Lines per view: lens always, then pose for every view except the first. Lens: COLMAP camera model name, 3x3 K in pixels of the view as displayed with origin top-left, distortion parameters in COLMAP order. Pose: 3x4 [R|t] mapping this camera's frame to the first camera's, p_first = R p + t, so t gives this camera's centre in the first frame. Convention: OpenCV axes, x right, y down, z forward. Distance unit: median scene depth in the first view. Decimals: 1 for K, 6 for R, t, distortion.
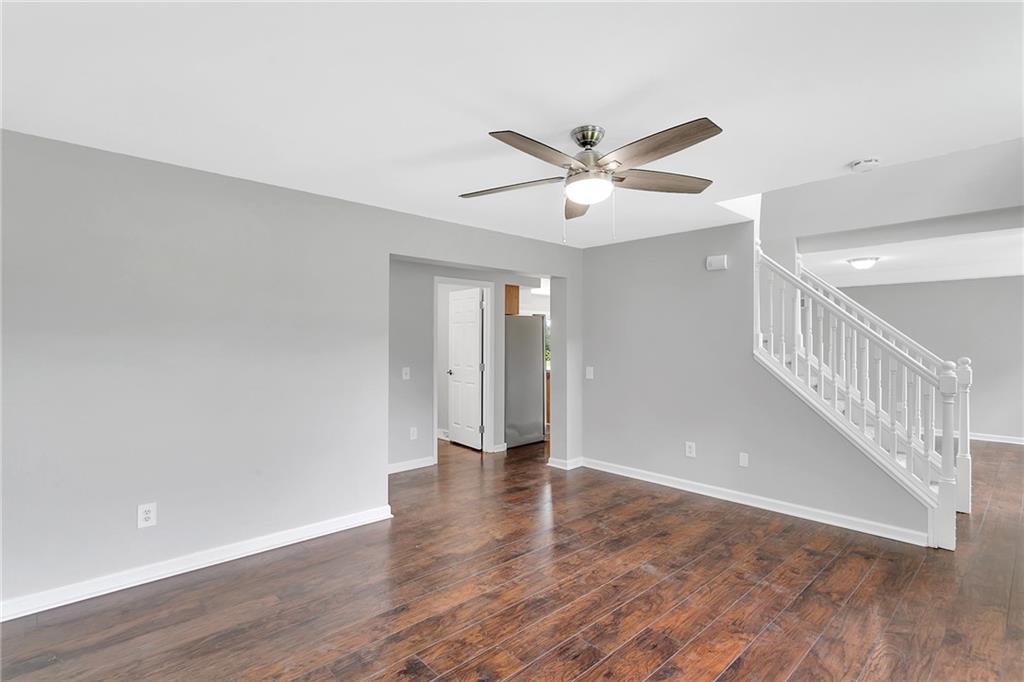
lens RADIAL K [[487.0, 0, 506.6], [0, 487.0, 337.3], [0, 0, 1]] dist [-0.001705, 0.000612]
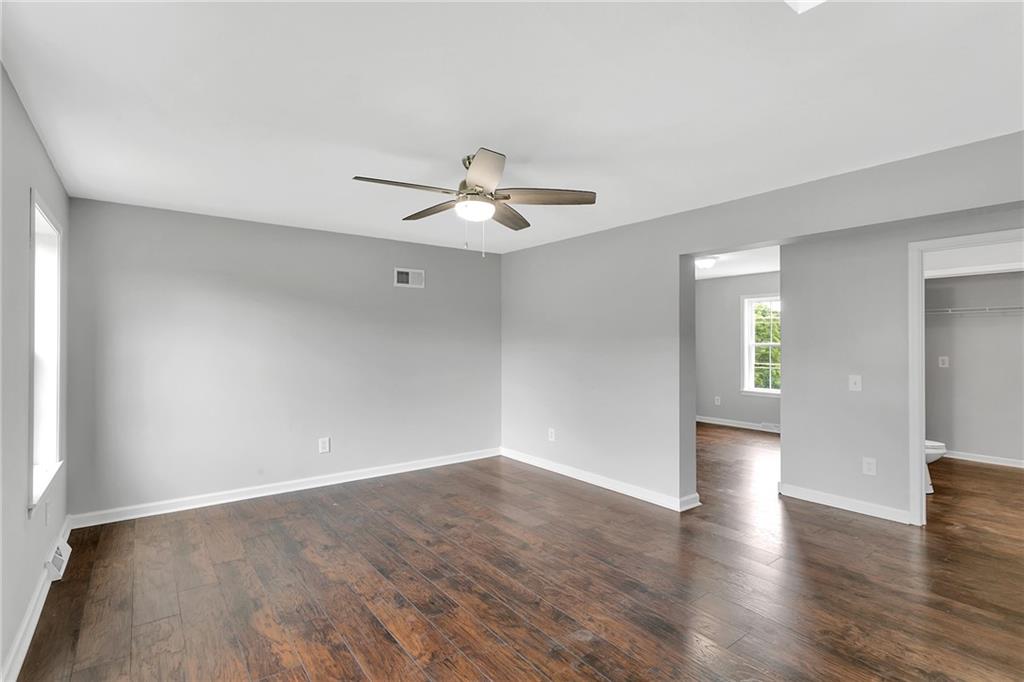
lens RADIAL K [[487.0, 0, 506.6], [0, 487.0, 337.3], [0, 0, 1]] dist [-0.001705, 0.000612]
pose [[-0.095928, -0.010238, -0.995336, 1.247730], [0.007944, 0.999907, -0.011050, 0.014338], [0.995357, -0.008967, -0.095838, 1.114472]]
